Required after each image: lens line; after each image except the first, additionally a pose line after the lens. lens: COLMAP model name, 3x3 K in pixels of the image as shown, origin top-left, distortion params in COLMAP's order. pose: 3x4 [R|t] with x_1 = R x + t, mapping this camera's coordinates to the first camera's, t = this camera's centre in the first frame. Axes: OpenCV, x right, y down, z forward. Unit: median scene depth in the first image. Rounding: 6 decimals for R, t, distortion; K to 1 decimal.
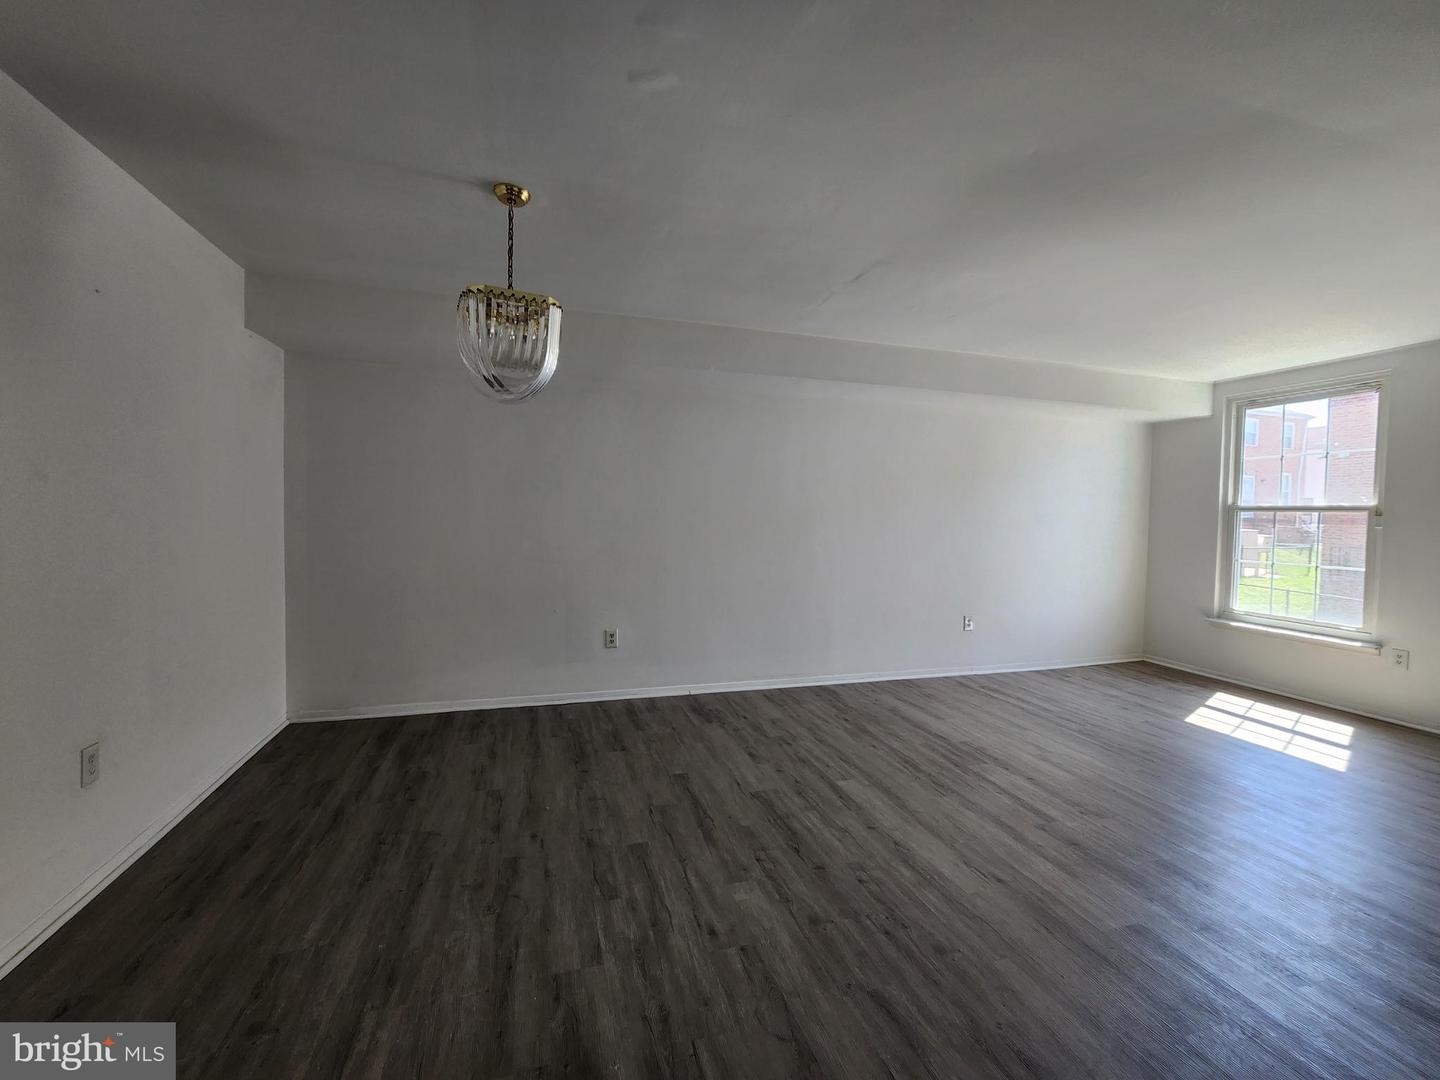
lens RADIAL K [[591.4, 0, 719.6], [0, 591.4, 524.6], [0, 0, 1]] dist [-0.002404, -0.000403]
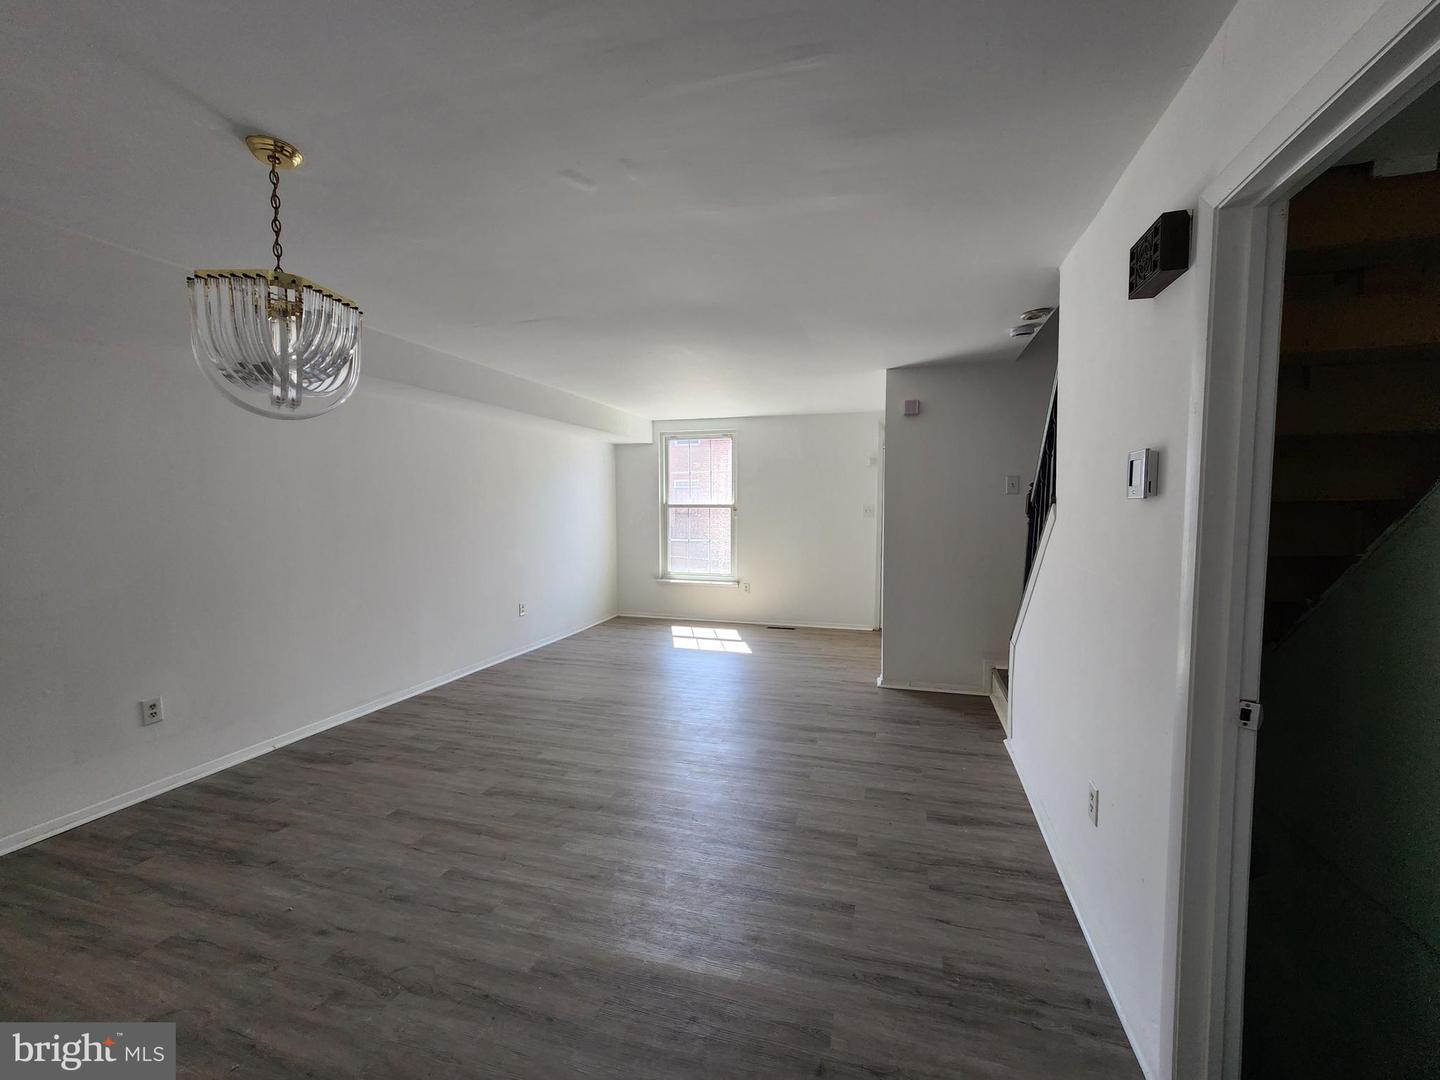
lens RADIAL K [[580.1, 0, 720.0], [0, 580.1, 540.0], [0, 0, 1]] dist [-0.000998, -0.000298]
pose [[0.571074, -0.069052, 0.817989, -0.352245], [0.028899, 0.997529, 0.064032, -0.038987], [-0.820389, -0.012928, 0.571659, 0.036852]]
